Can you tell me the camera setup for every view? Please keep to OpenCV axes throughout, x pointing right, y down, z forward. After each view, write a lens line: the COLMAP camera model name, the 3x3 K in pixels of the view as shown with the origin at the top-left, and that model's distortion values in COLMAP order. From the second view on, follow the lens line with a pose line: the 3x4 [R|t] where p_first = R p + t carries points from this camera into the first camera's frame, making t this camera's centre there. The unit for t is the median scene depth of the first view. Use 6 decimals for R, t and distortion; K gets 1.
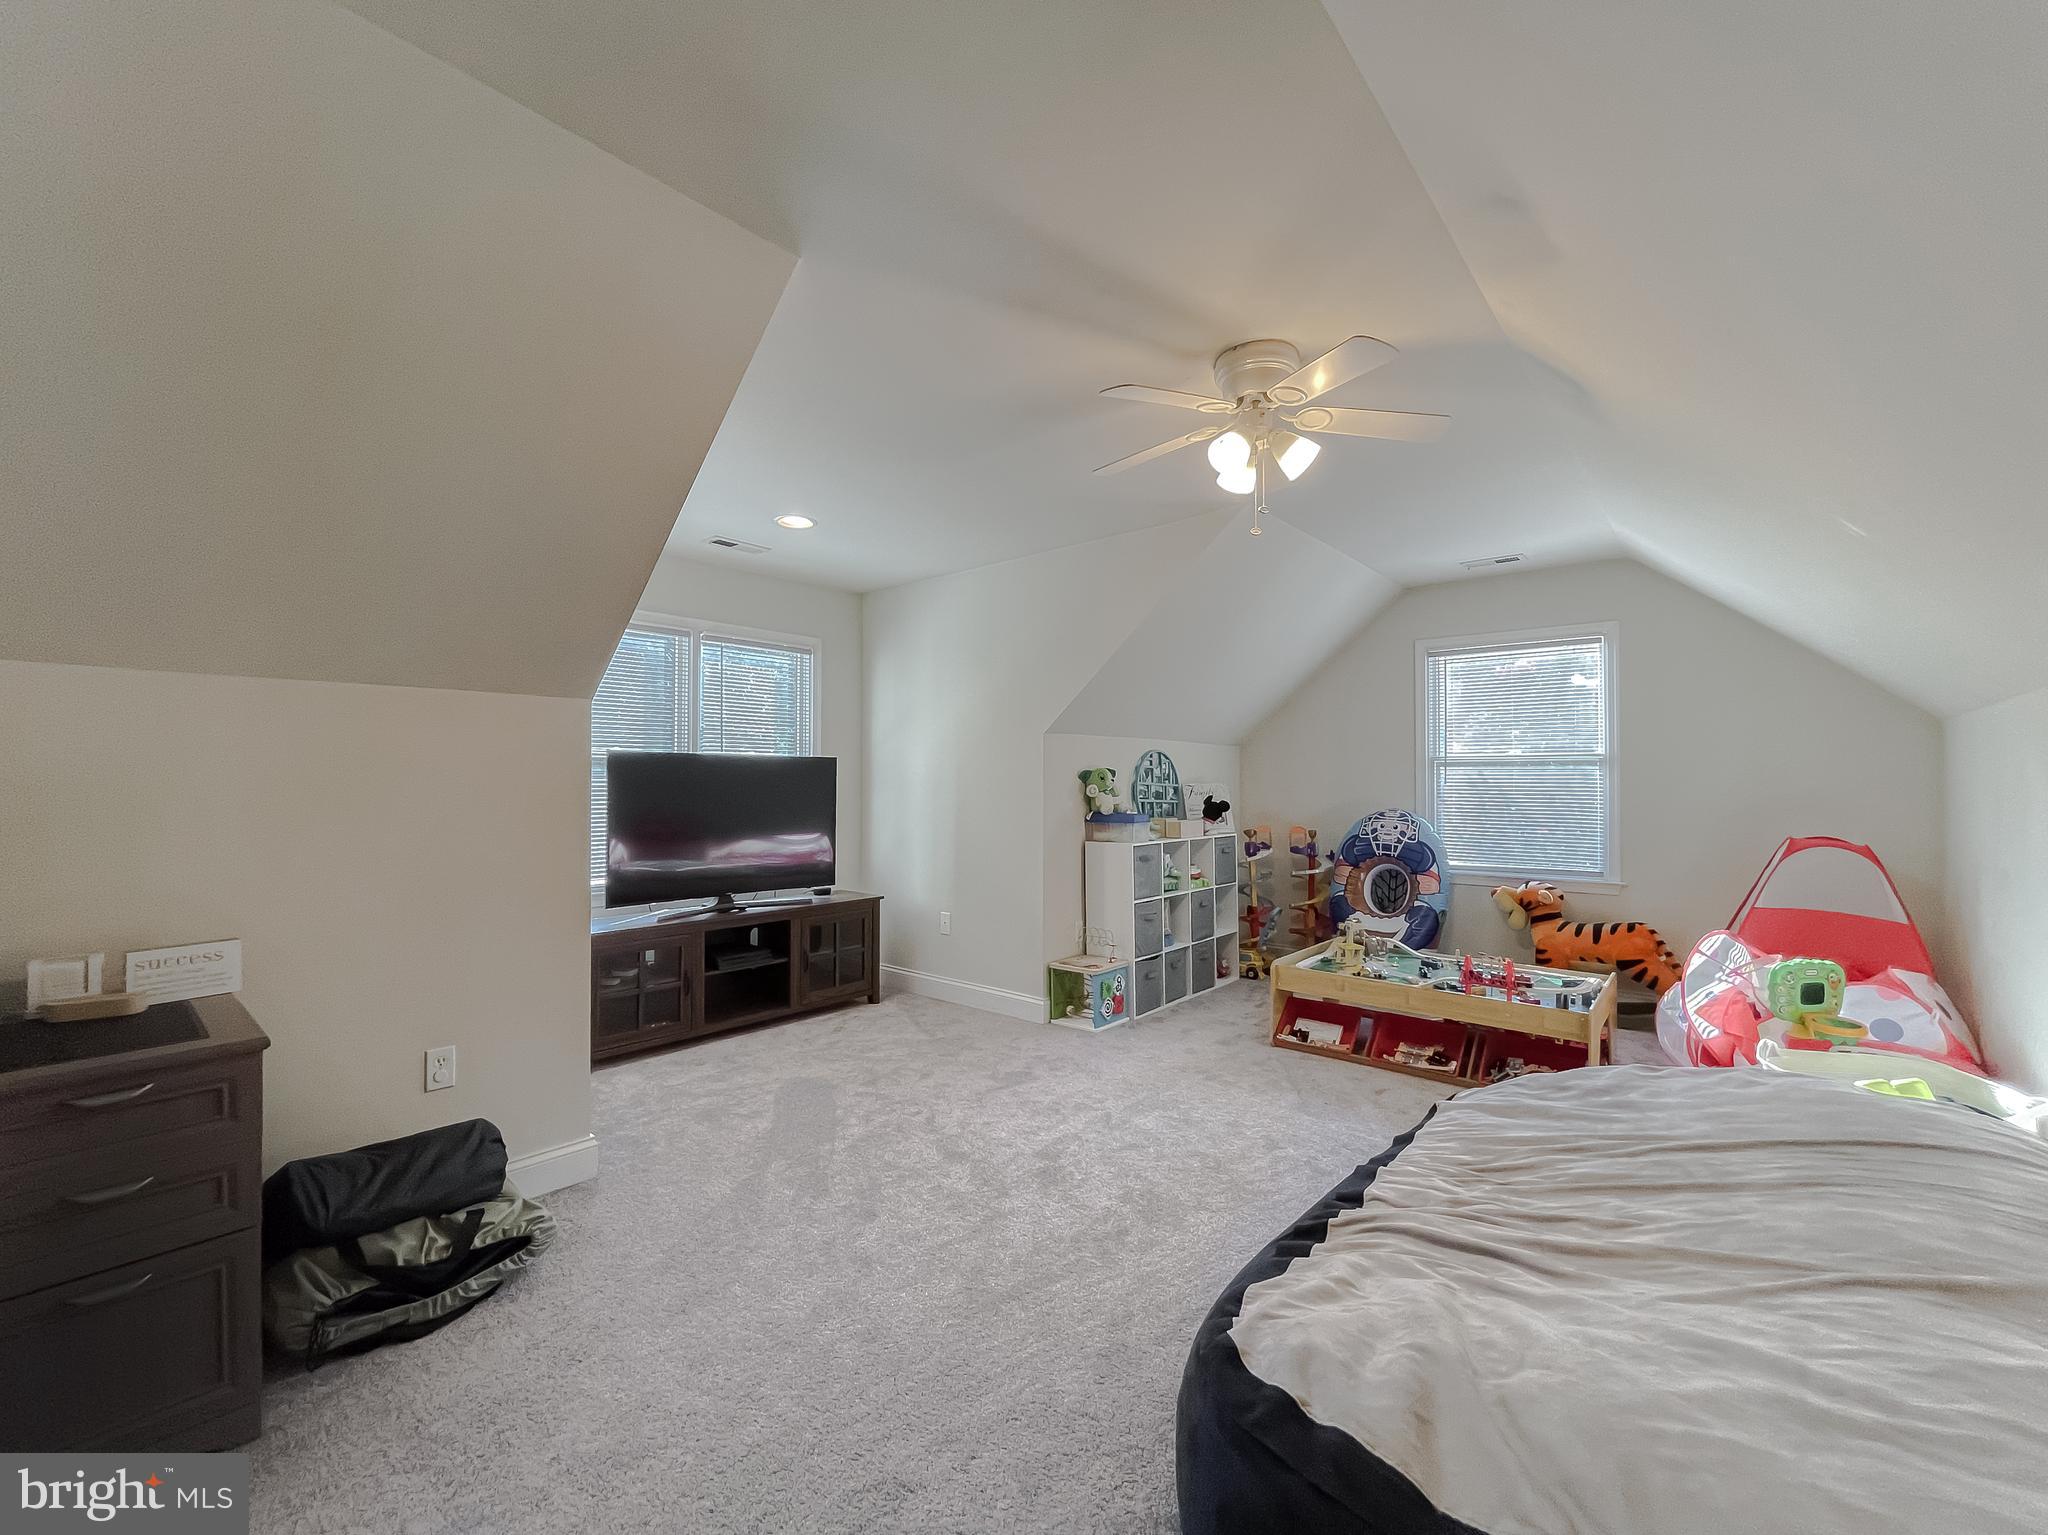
lens RADIAL K [[884.5, 0, 1020.6], [0, 884.5, 772.0], [0, 0, 1]] dist [0.008909, 0.000021]
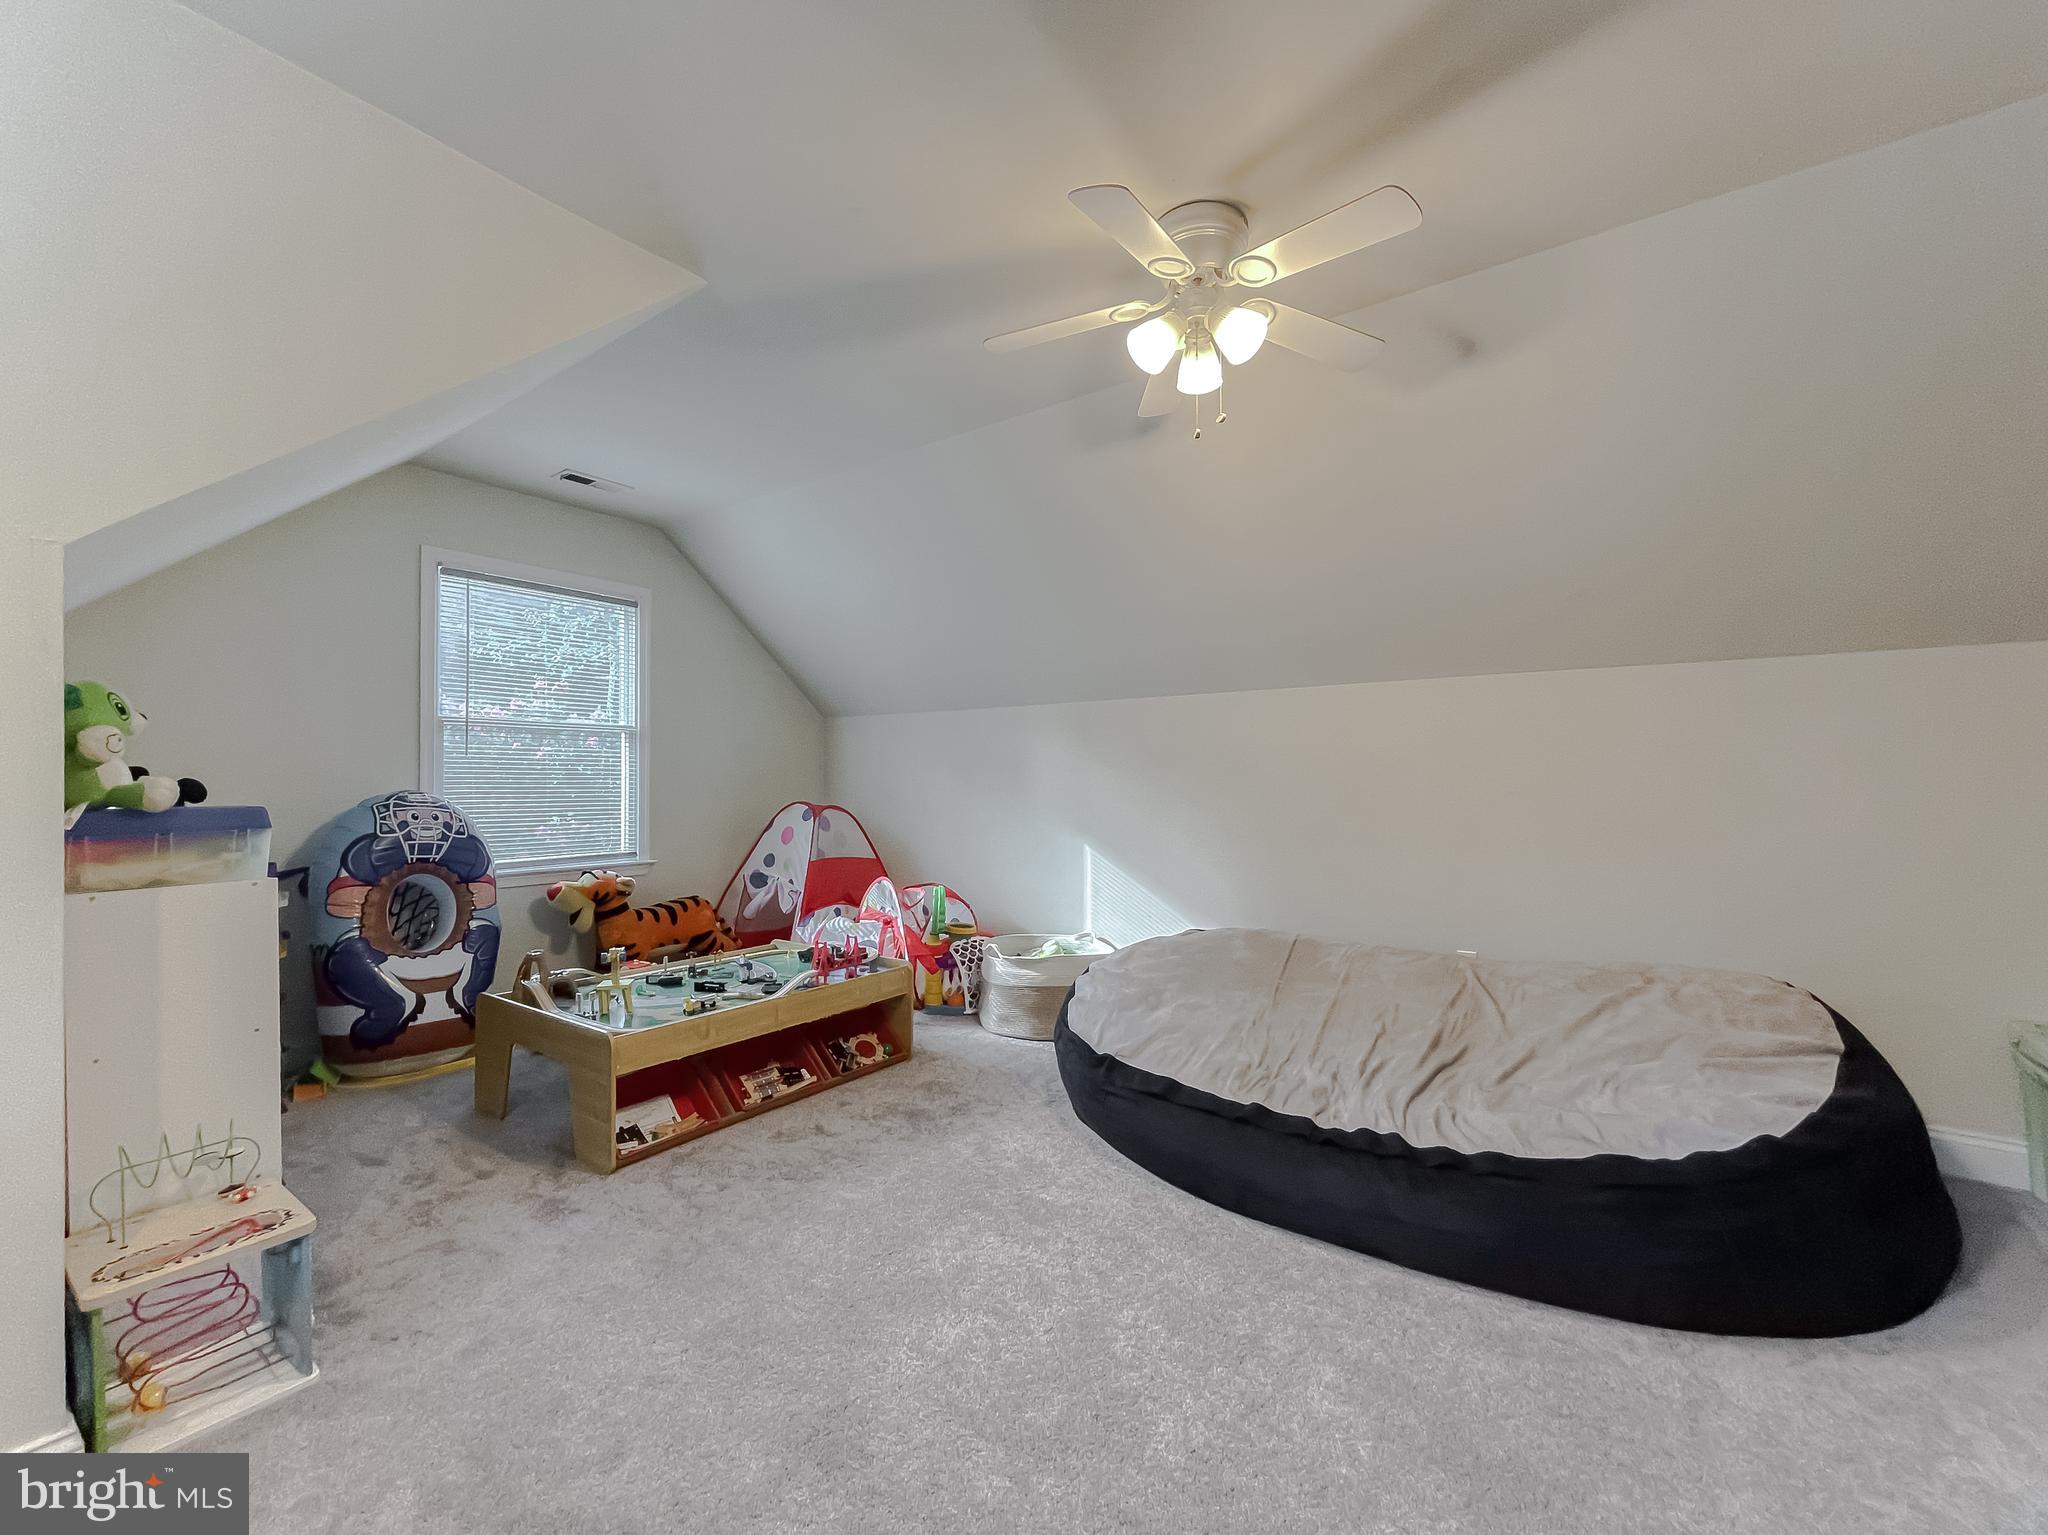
lens RADIAL K [[884.5, 0, 1020.6], [0, 884.5, 772.0], [0, 0, 1]] dist [0.008909, 0.000021]
pose [[-0.079572, 0.001365, 0.996828, -0.299563], [-0.008201, 0.999964, -0.002024, 0.028114], [-0.996795, -0.008336, -0.079558, 0.664454]]
